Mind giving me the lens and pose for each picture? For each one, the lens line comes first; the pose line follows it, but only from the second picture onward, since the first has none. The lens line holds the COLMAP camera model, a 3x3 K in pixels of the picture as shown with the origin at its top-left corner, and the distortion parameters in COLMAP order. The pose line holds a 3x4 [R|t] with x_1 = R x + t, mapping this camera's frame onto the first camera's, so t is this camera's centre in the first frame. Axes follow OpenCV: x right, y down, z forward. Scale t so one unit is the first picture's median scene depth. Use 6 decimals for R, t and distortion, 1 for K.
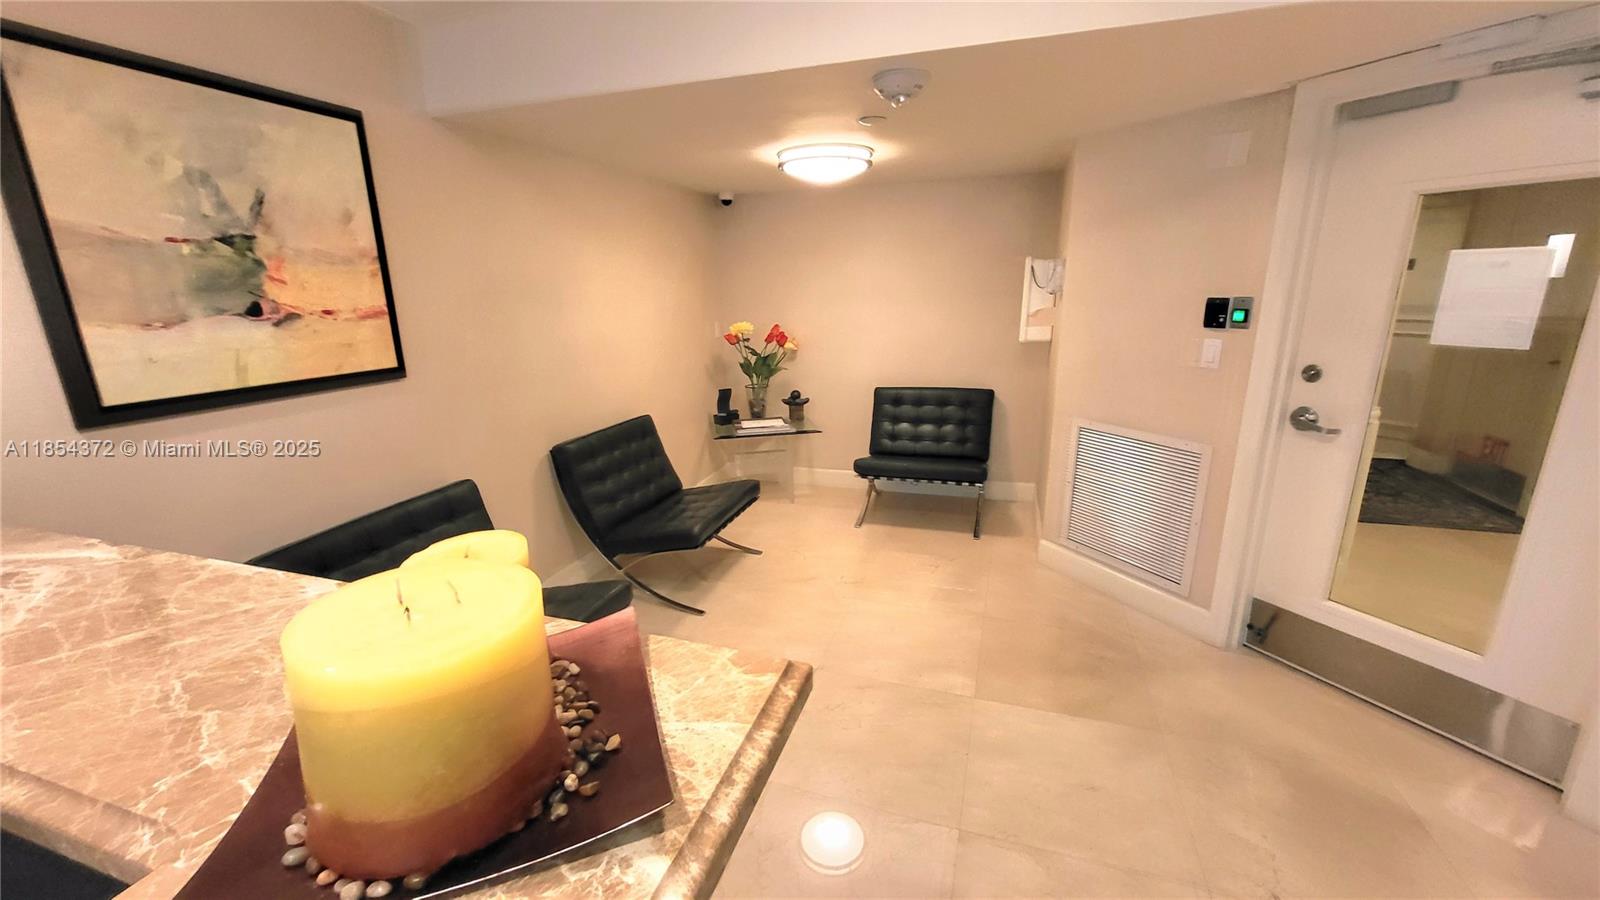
lens RADIAL K [[628.4, 0, 799.1], [0, 628.4, 455.5], [0, 0, 1]] dist [-0.002732, 0.000320]
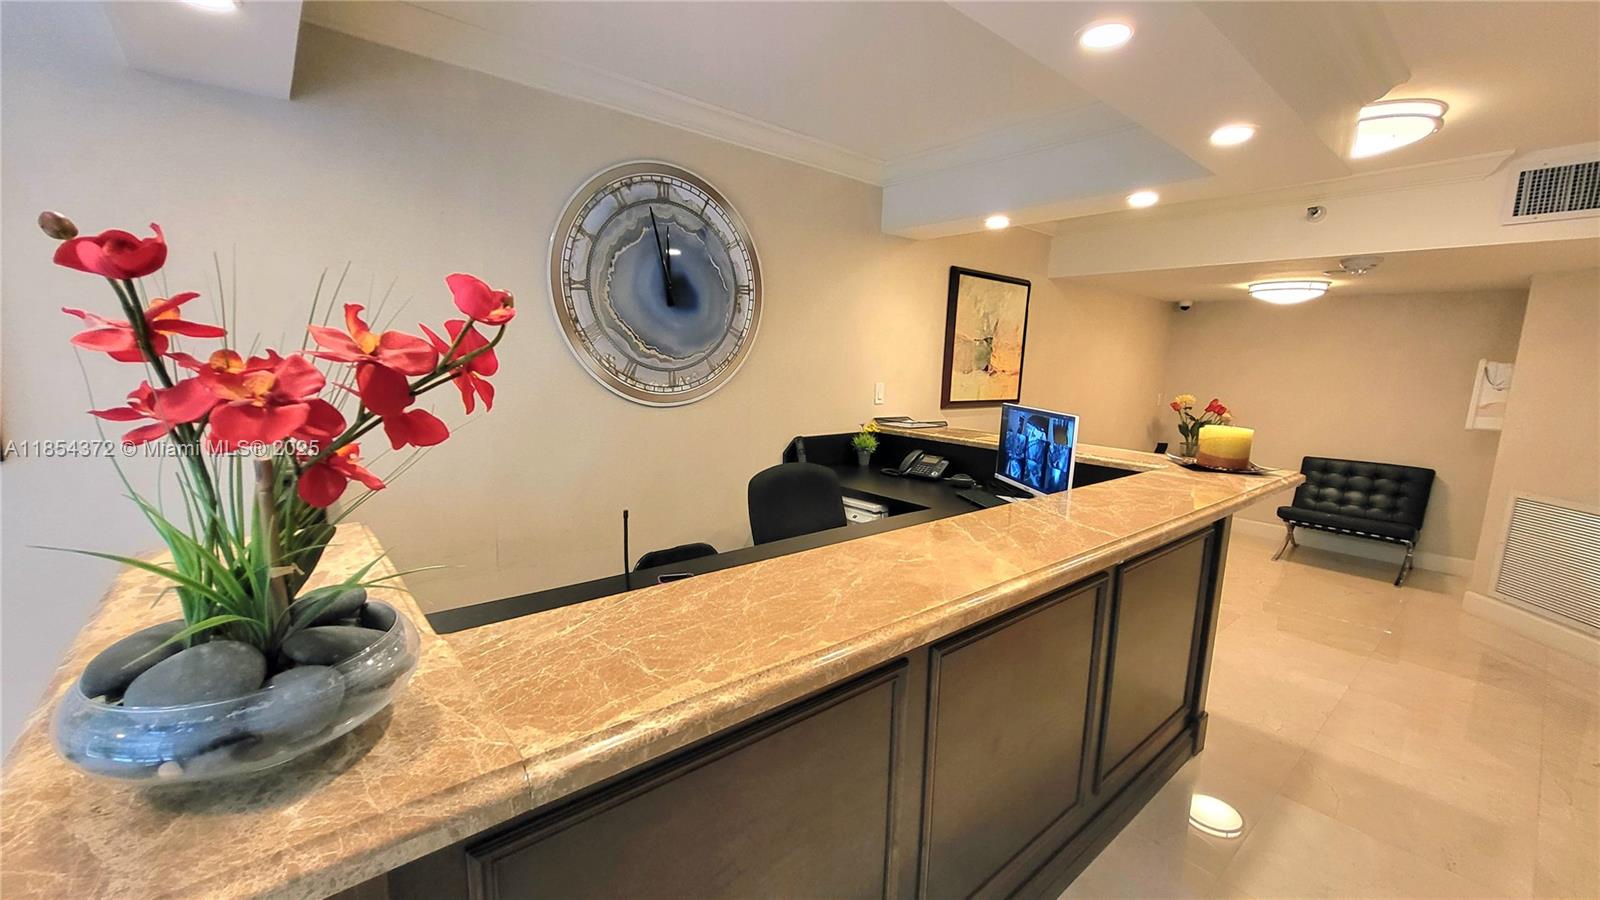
lens RADIAL K [[628.4, 0, 800.2], [0, 628.4, 452.5], [0, 0, 1]] dist [-0.002732, 0.000320]
pose [[0.850495, 0.126076, -0.510650, -0.172727], [-0.183602, 0.980941, -0.063605, 0.272761], [0.492899, 0.147852, 0.857433, -1.011573]]
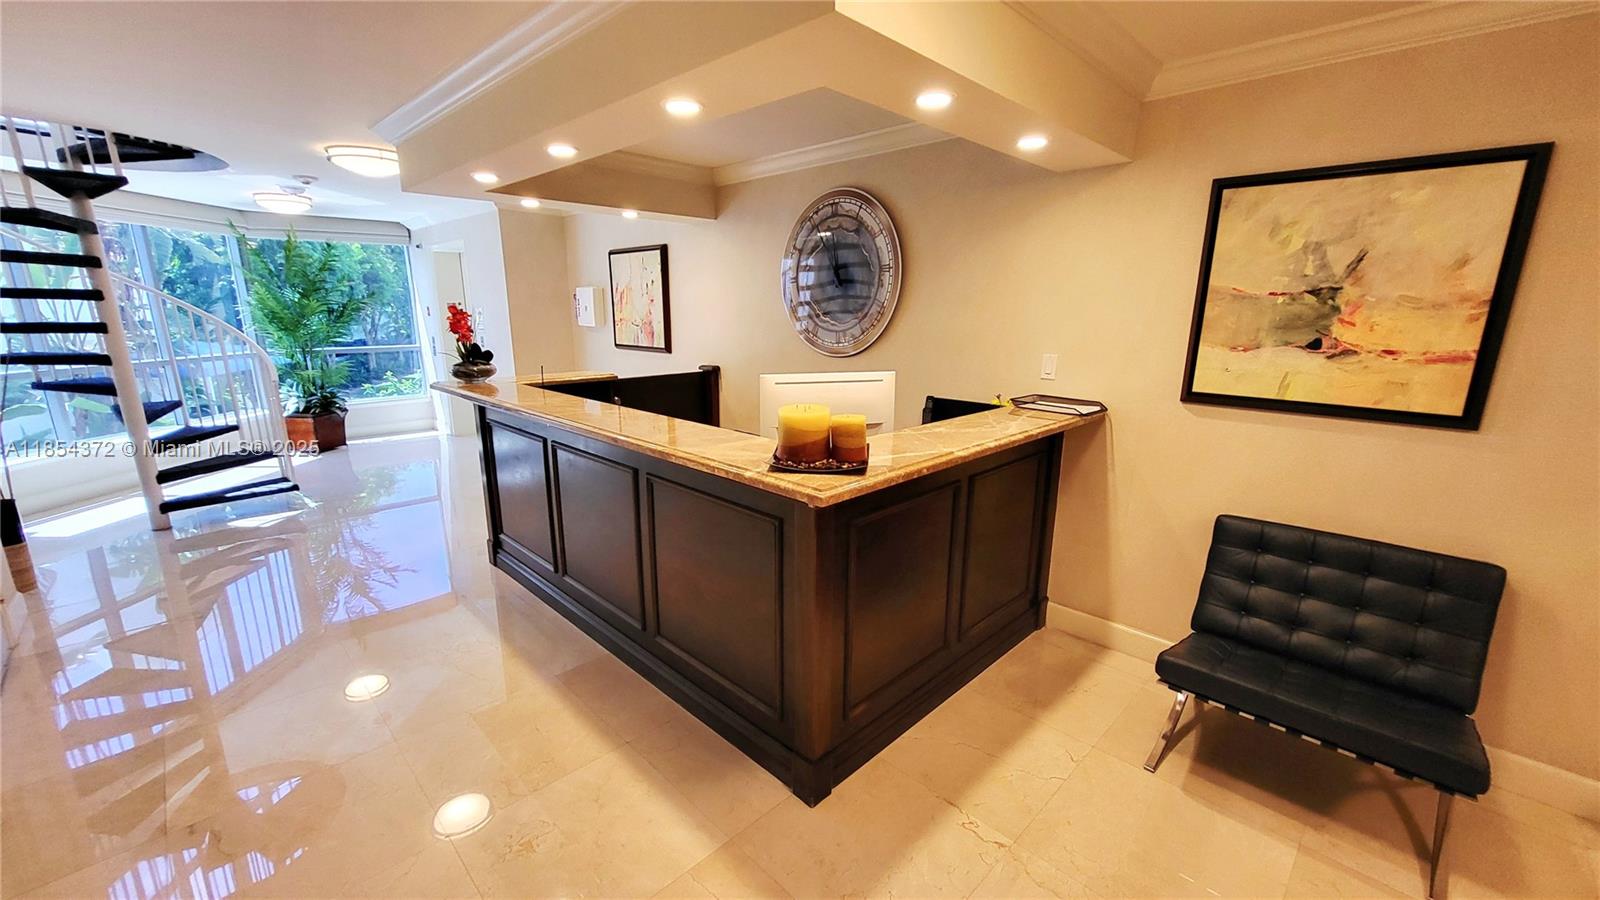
lens RADIAL K [[628.4, 0, 799.8], [0, 628.4, 456.0], [0, 0, 1]] dist [-0.002732, 0.000320]
pose [[-0.448830, 0.227528, -0.864166, 0.597911], [-0.229946, 0.905072, 0.357728, -0.187747], [0.863526, 0.359270, -0.353904, 0.483146]]
